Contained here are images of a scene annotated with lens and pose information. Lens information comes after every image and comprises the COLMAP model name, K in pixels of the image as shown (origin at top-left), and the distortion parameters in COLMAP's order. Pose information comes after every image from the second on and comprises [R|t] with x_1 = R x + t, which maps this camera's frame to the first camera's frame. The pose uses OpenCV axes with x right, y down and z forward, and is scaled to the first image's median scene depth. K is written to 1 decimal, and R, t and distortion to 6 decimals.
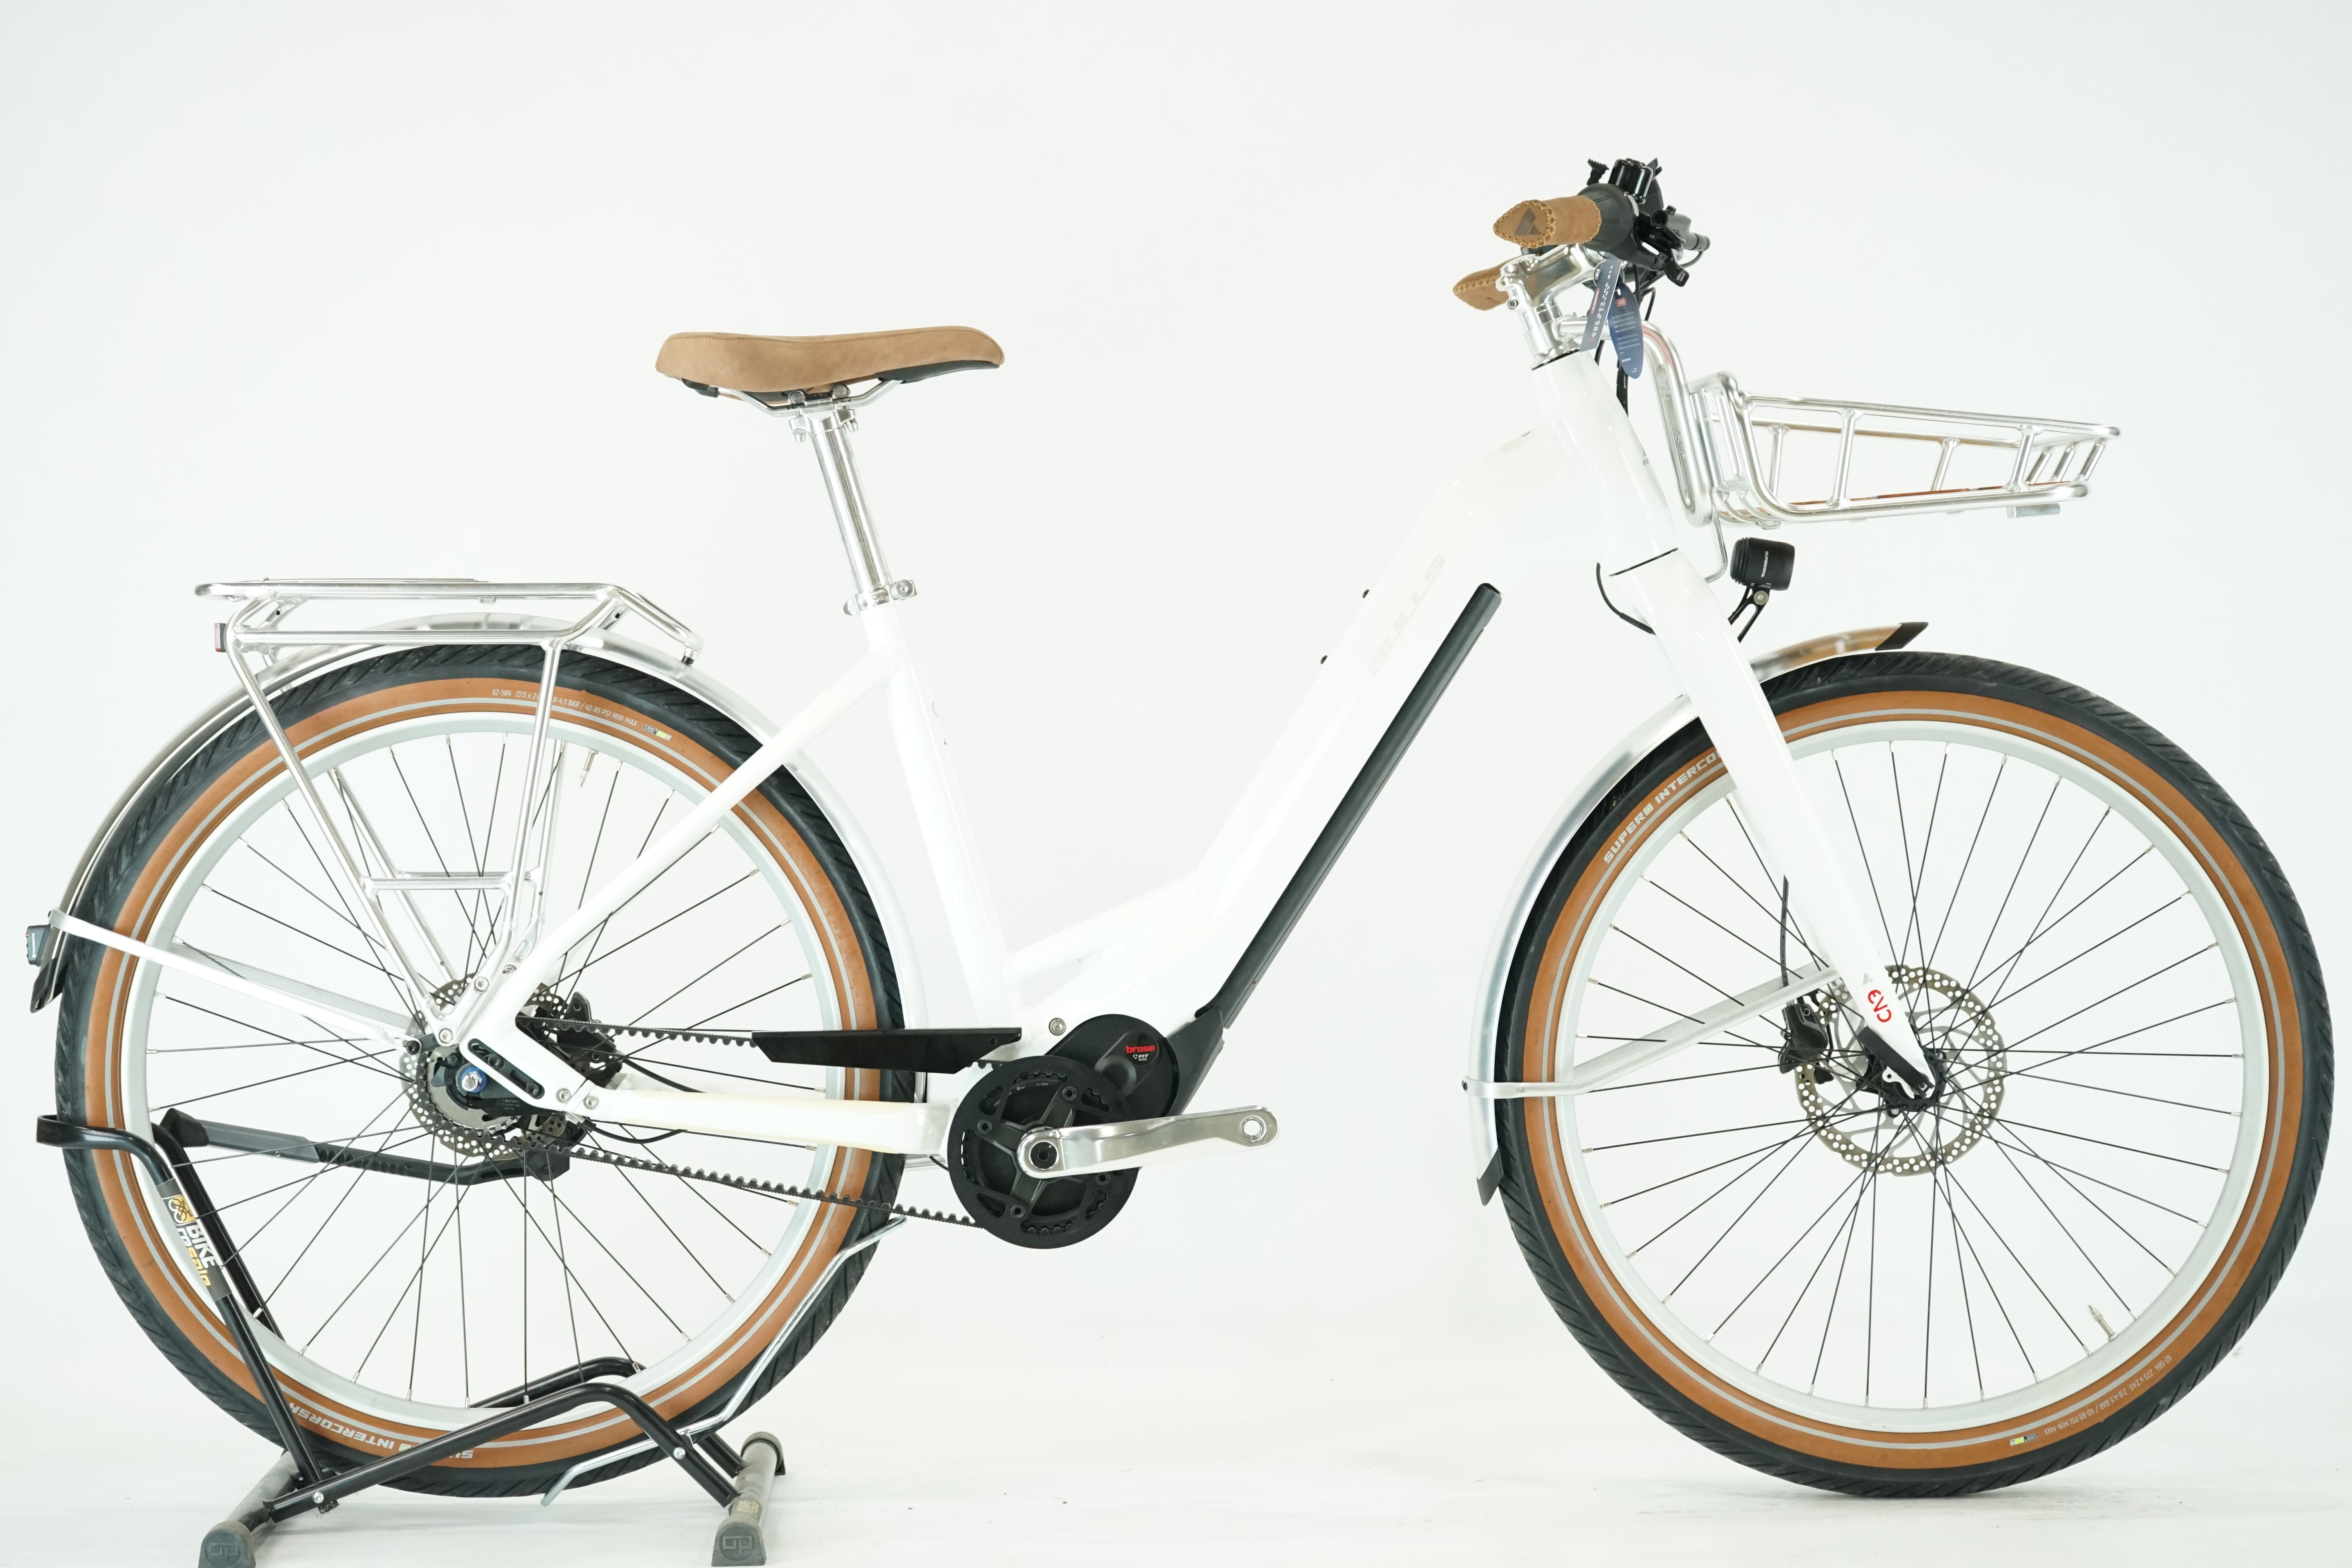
lens RADIAL K [[4283.6, 0, 1176.0], [0, 4283.6, 784.0], [0, 0, 1]] dist [-0.056150, 0.046082]
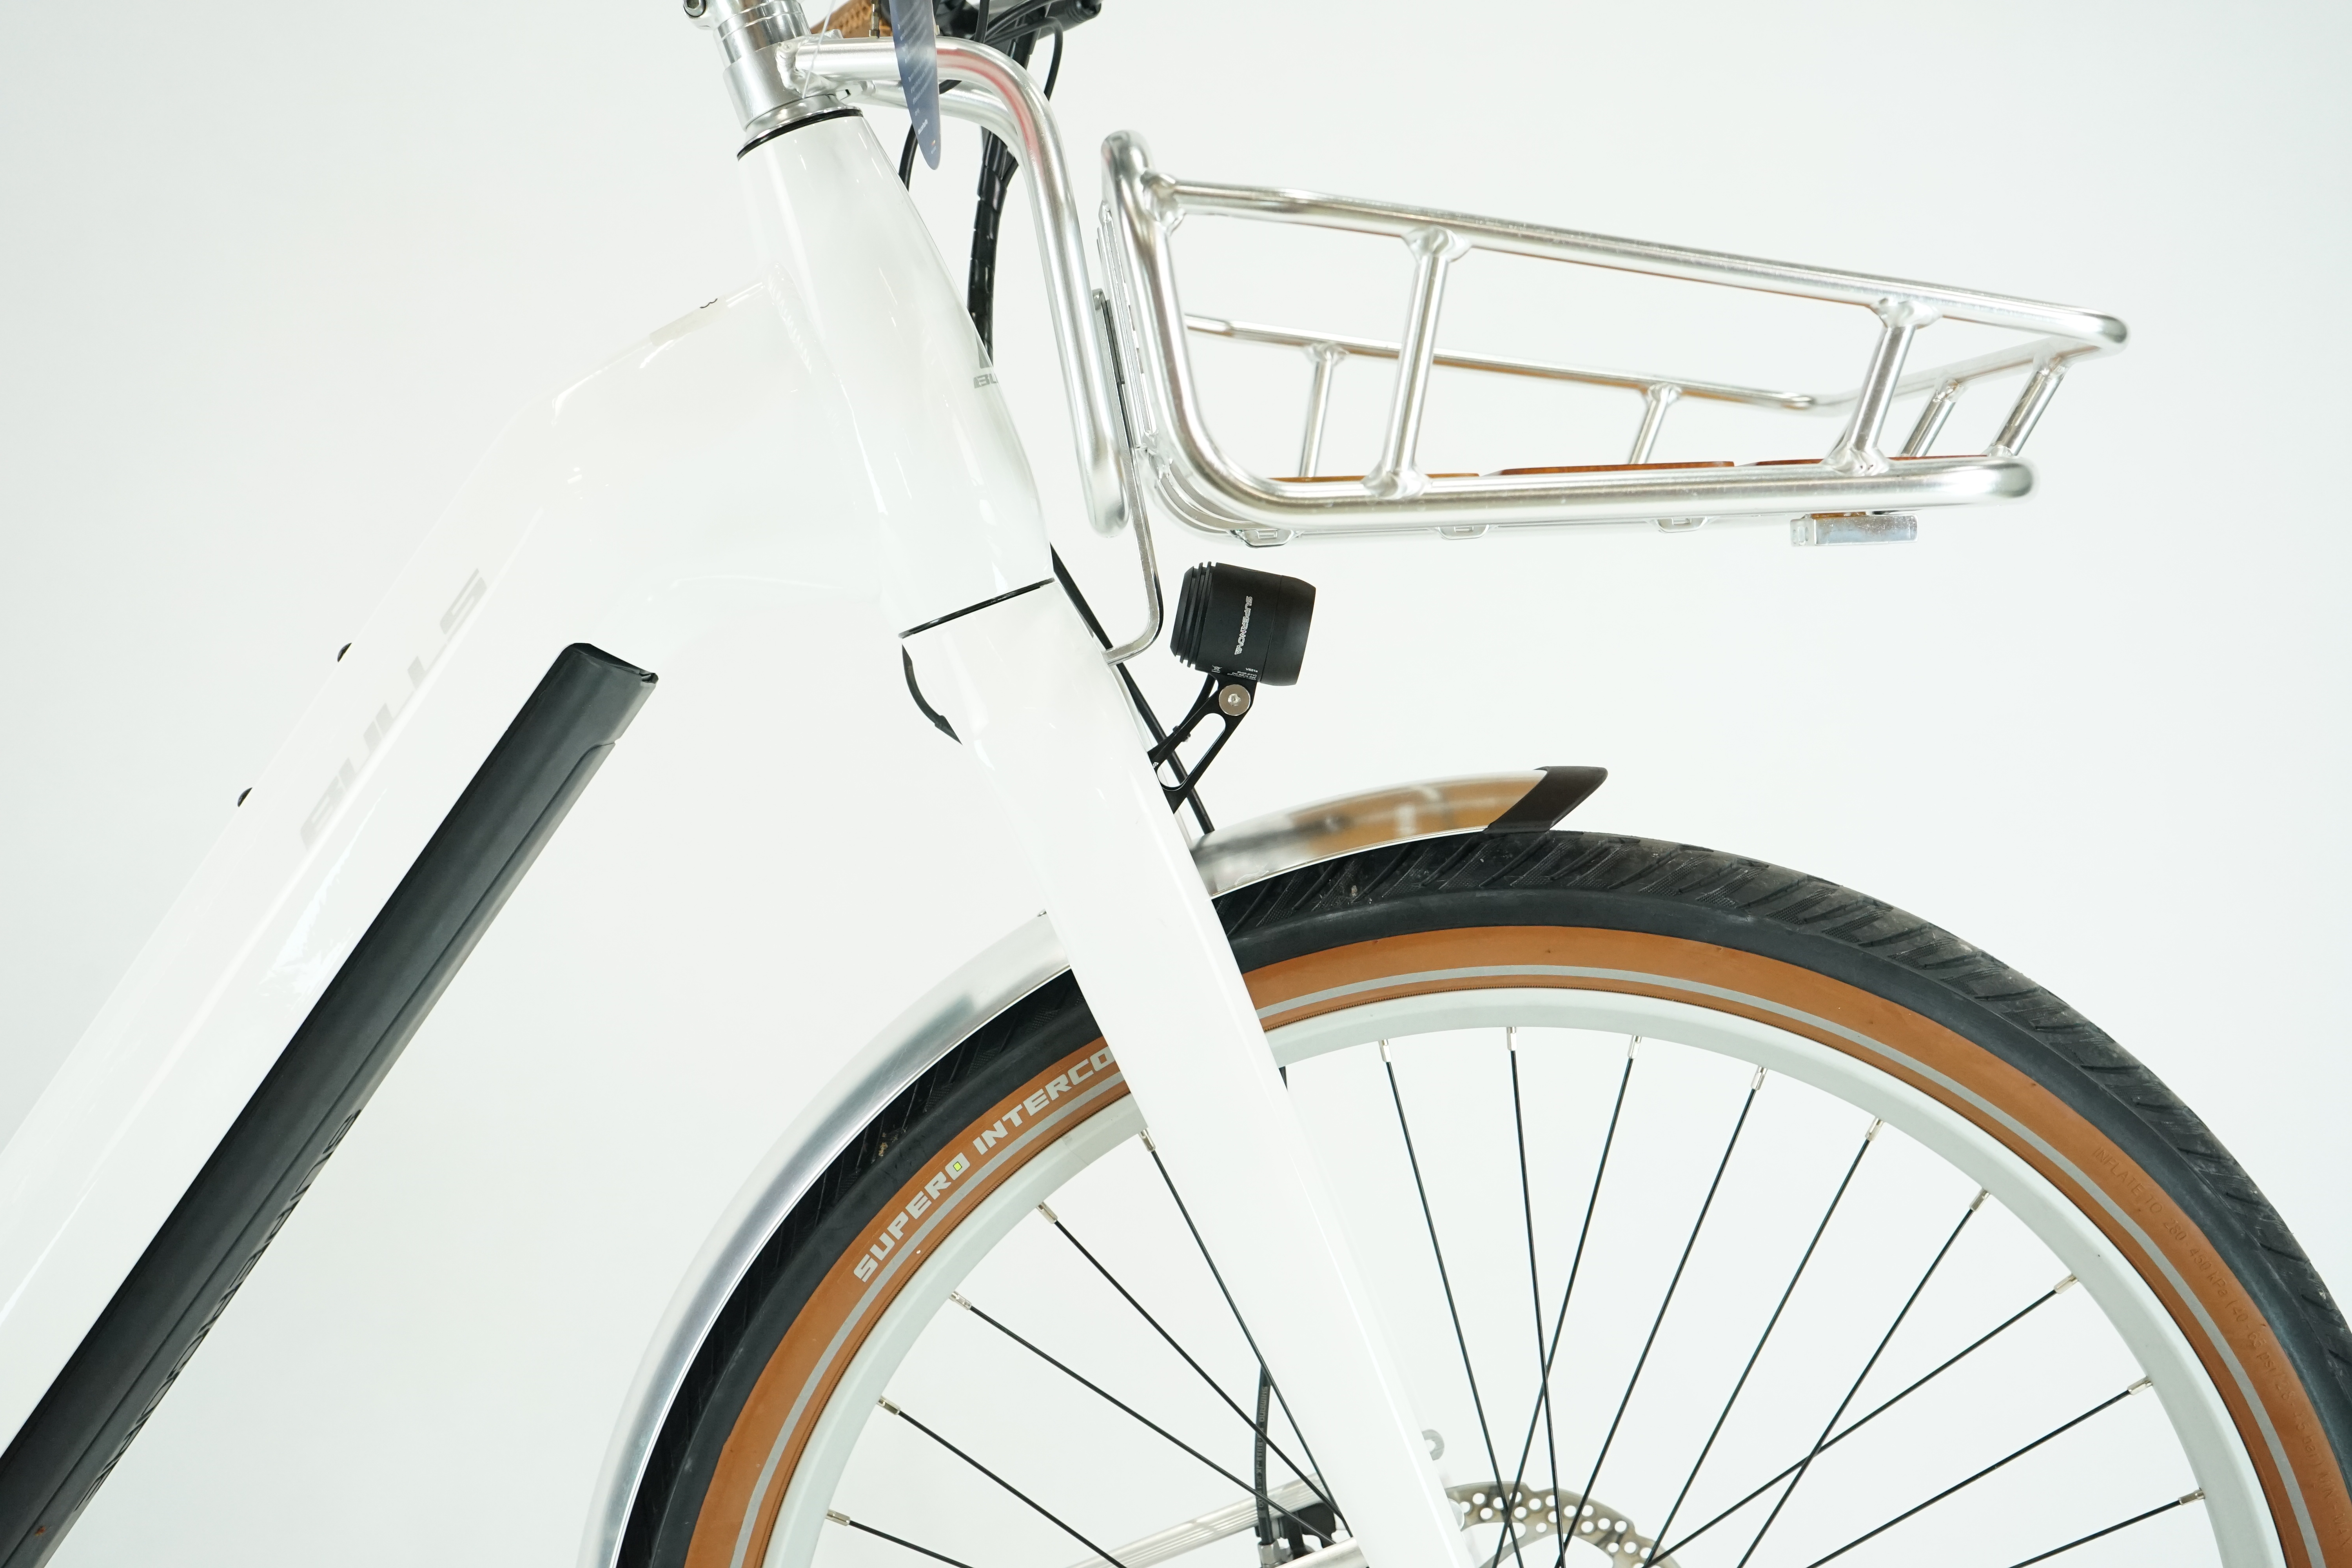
lens RADIAL K [[2604.8, 0, 1176.0], [0, 2604.8, 784.0], [0, 0, 1]] dist [0.005719, -0.011832]
pose [[0.998757, 0.042756, 0.025606, 0.124441], [-0.043515, 0.998606, 0.029865, -0.042729], [-0.024293, -0.030942, 0.999226, 0.731568]]
